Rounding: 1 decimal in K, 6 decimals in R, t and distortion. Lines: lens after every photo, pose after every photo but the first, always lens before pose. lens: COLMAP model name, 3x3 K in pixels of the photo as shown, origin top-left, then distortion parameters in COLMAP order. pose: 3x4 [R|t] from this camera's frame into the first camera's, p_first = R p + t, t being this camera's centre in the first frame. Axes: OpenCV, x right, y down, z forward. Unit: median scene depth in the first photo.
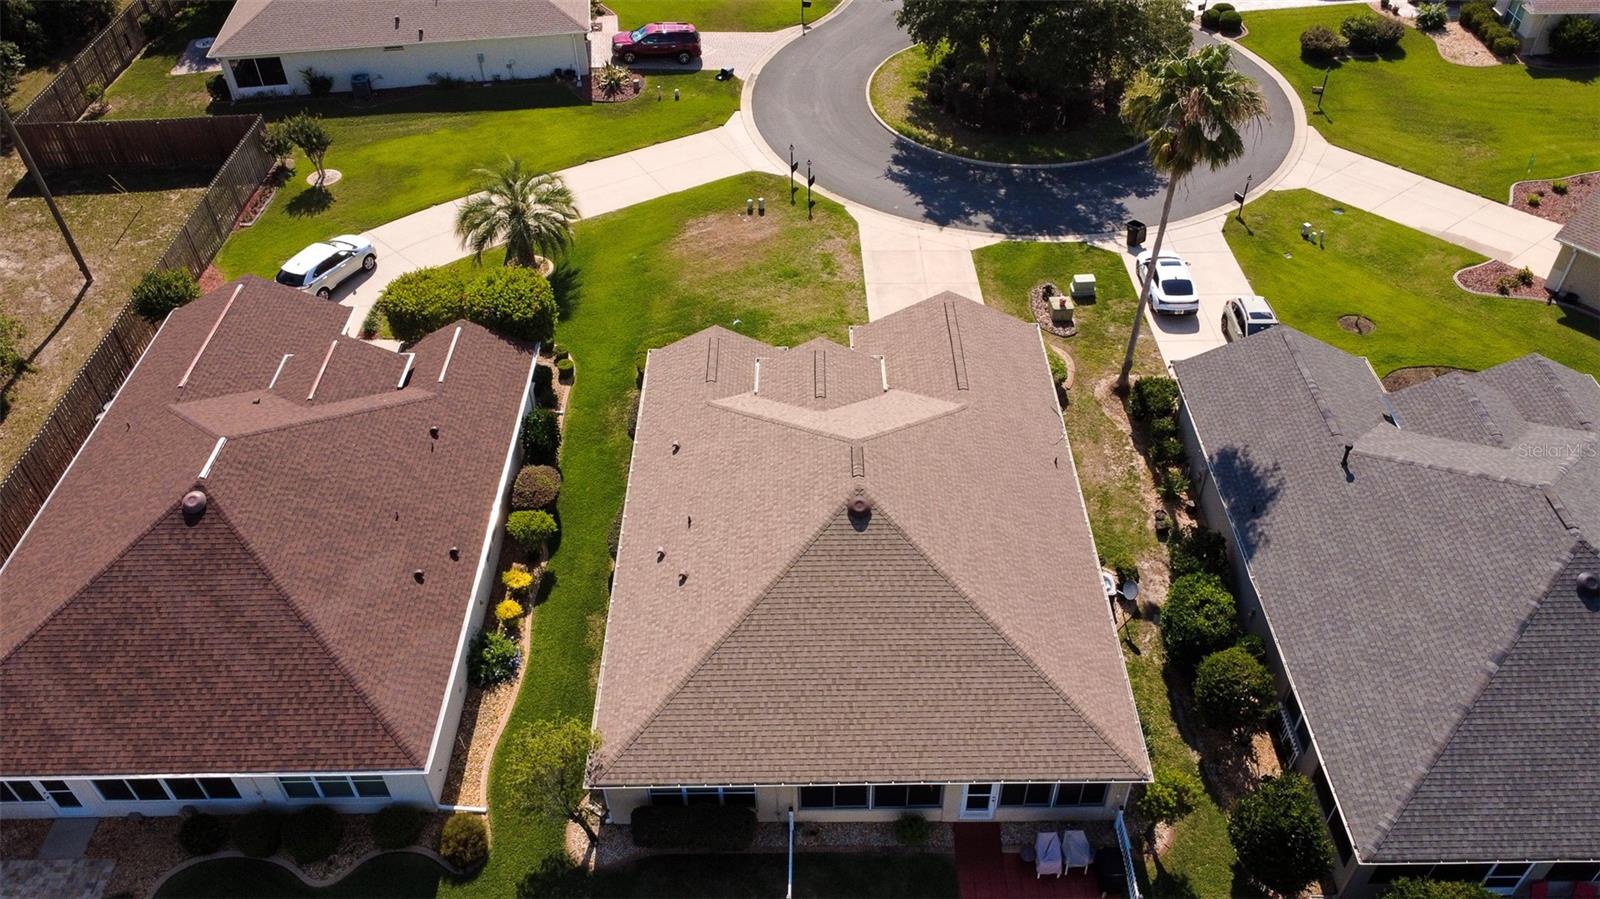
lens RADIAL K [[1200.4, 0, 800.0], [0, 1200.4, 449.5], [0, 0, 1]] dist [0.001837, 0.001538]
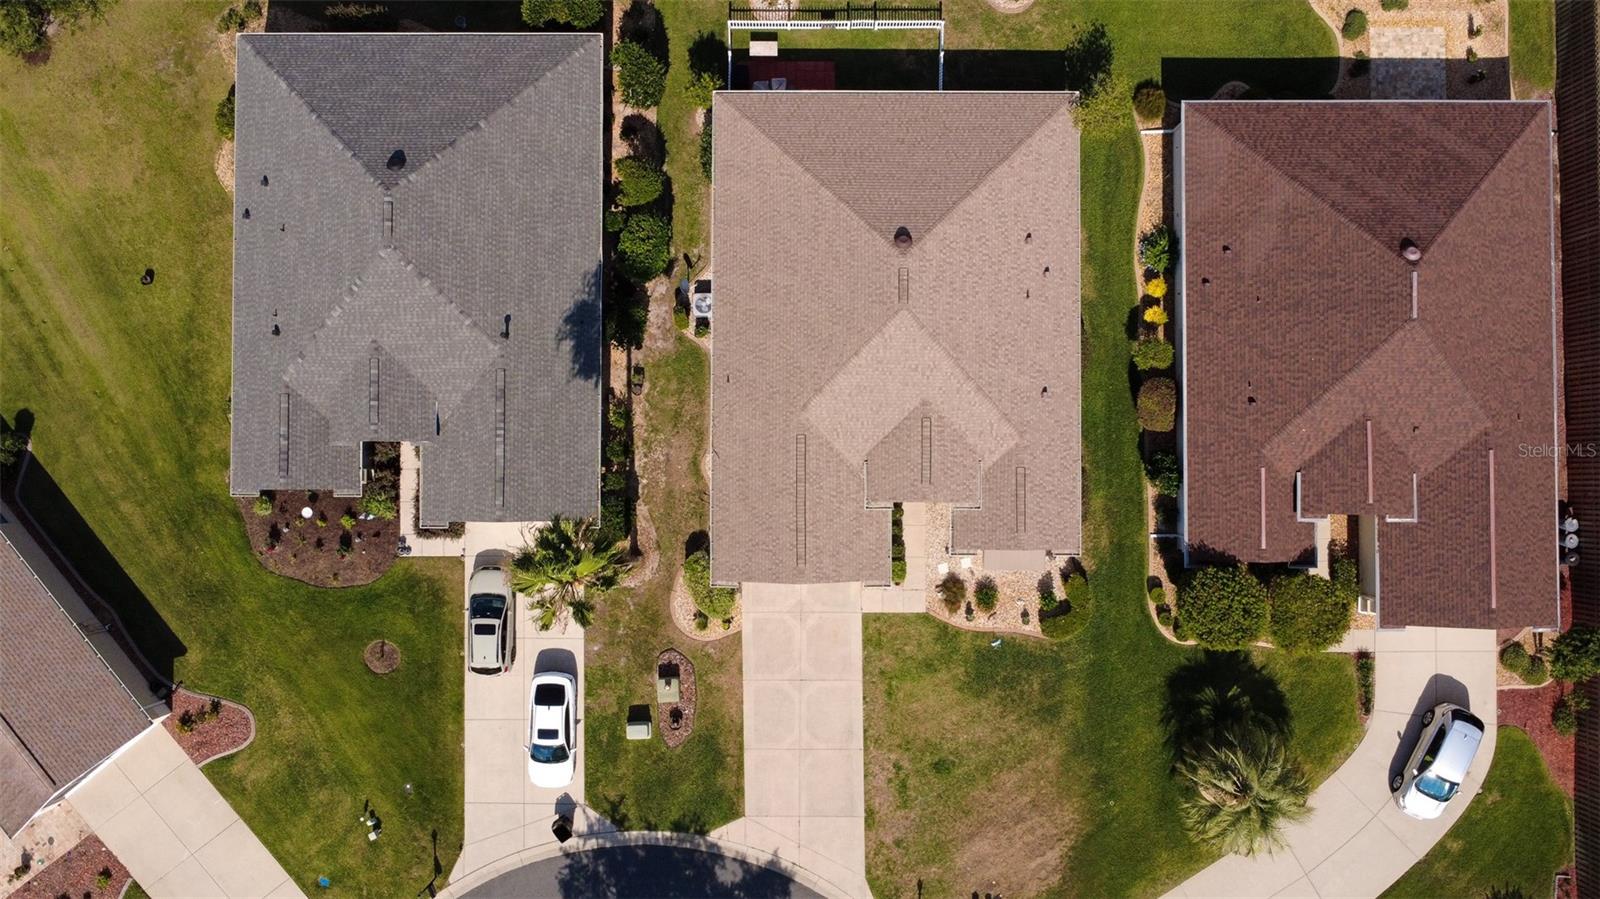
lens RADIAL K [[1214.5, 0, 800.0], [0, 1214.5, 449.5], [0, 0, 1]] dist [0.001530, 0.001811]
pose [[-0.999824, -0.005077, 0.018038, 0.132116], [0.017003, -0.650361, 0.759435, -1.073566], [0.007875, 0.759608, 0.650333, 0.287176]]
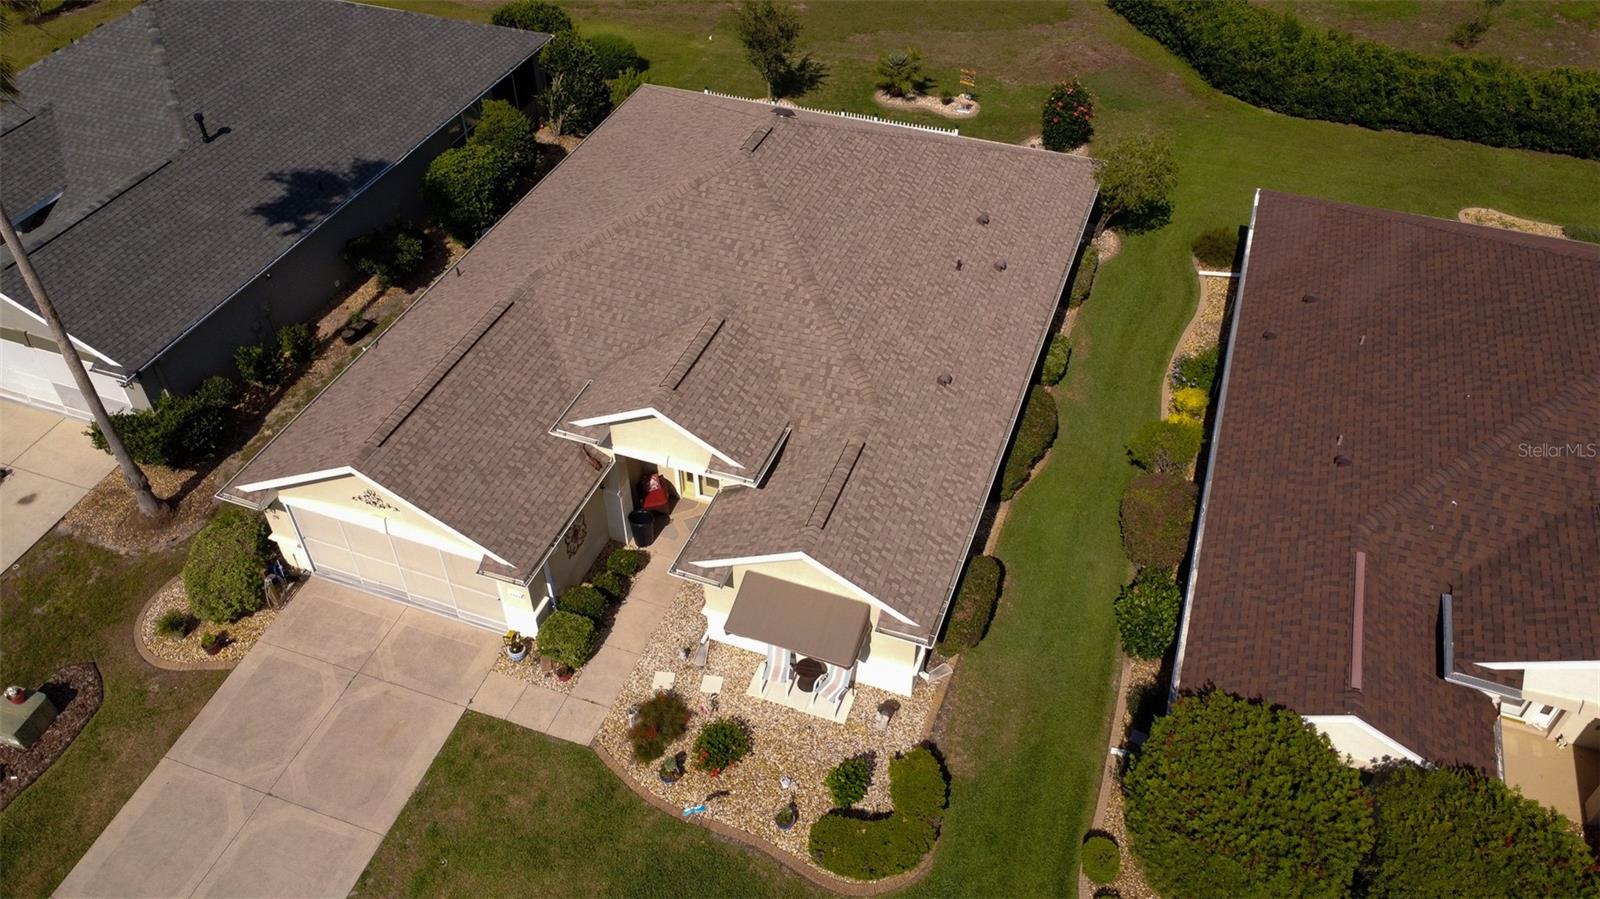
lens RADIAL K [[1200.4, 0, 800.0], [0, 1200.4, 449.5], [0, 0, 1]] dist [0.001837, 0.001538]
pose [[-0.936713, -0.220123, 0.272240, -0.240998], [0.248978, 0.127833, 0.960036, -0.718948], [-0.246127, 0.967060, -0.064937, 1.230637]]
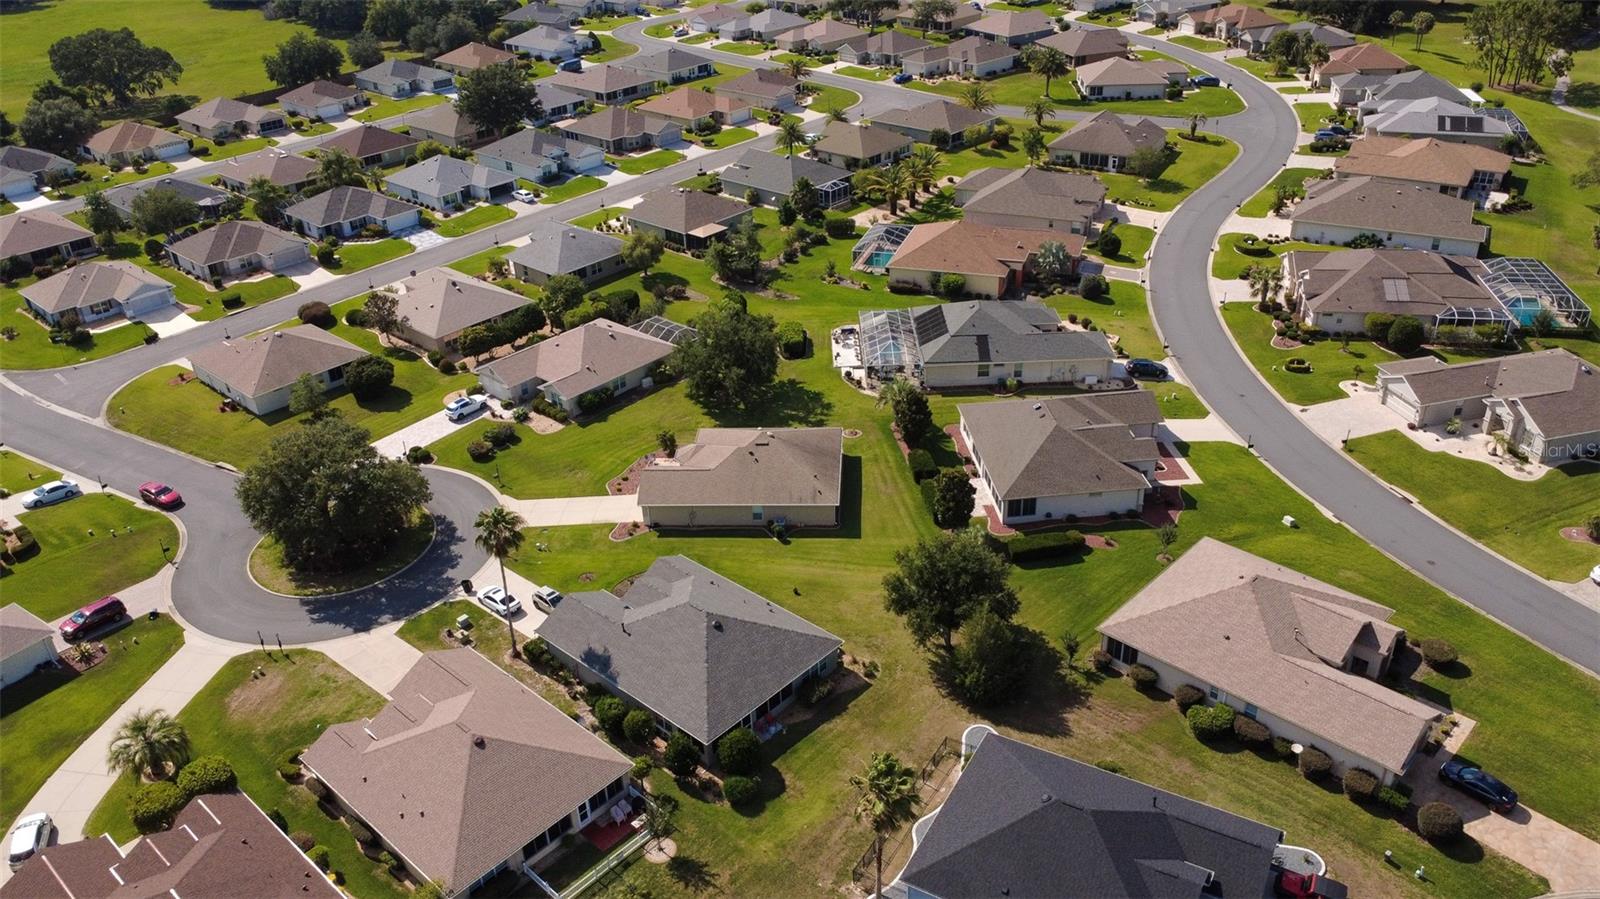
lens RADIAL K [[1200.4, 0, 800.0], [0, 1200.4, 449.5], [0, 0, 1]] dist [0.001837, 0.001538]
pose [[0.676665, -0.370161, 0.636479, -0.774104], [0.513356, 0.856864, -0.047437, -0.005485], [-0.527817, 0.358839, 0.769834, -1.290113]]
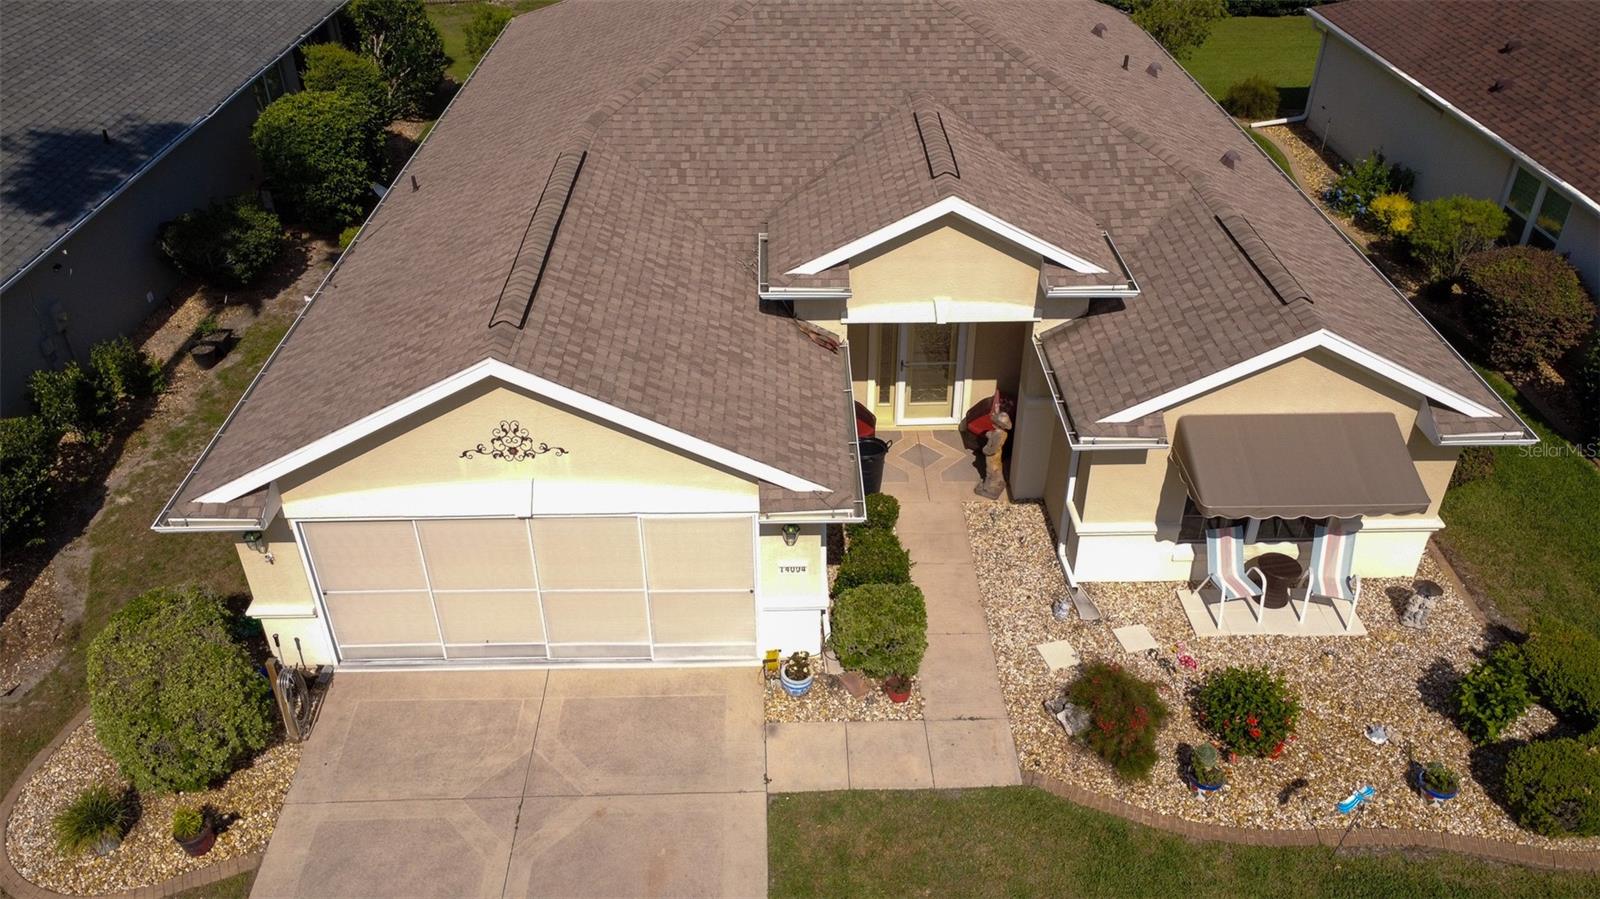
lens RADIAL K [[1200.4, 0, 800.0], [0, 1200.4, 449.5], [0, 0, 1]] dist [0.001837, 0.001538]
pose [[-0.999689, 0.024933, -0.001064, 0.072018], [0.005025, 0.242874, 0.970045, -0.472268], [0.024444, 0.969737, -0.242924, 1.360551]]
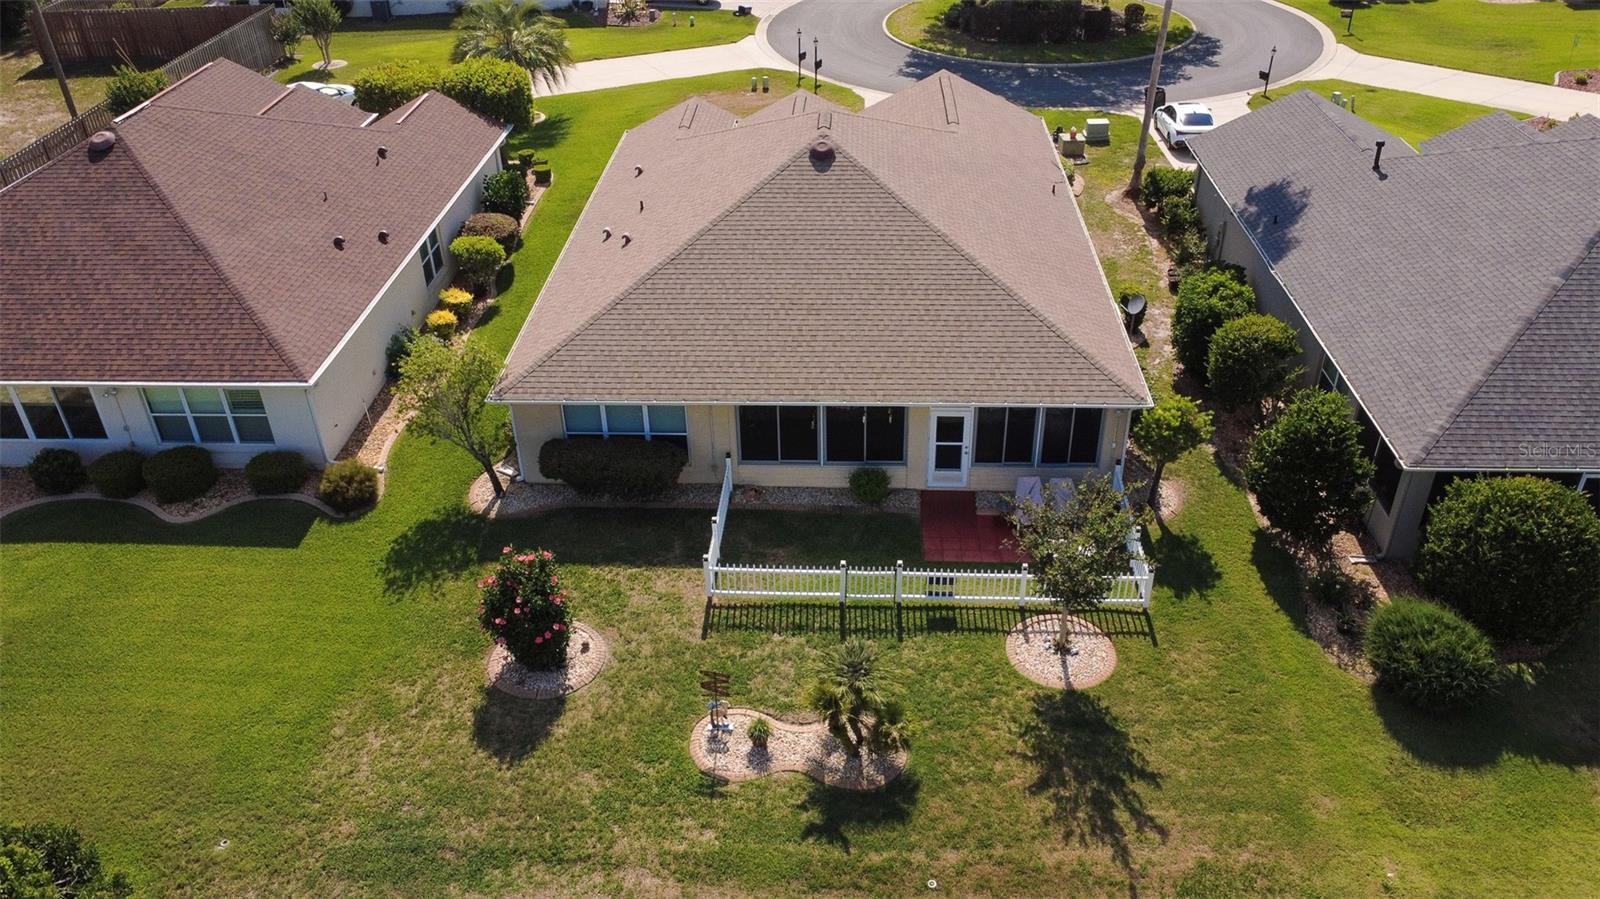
lens RADIAL K [[1200.4, 0, 800.0], [0, 1200.4, 449.5], [0, 0, 1]] dist [0.001837, 0.001538]
pose [[0.998755, 0.024477, -0.043456, 0.073721], [-0.030946, 0.987419, -0.155070, 0.390038], [0.039114, 0.156222, 0.986947, 0.143408]]
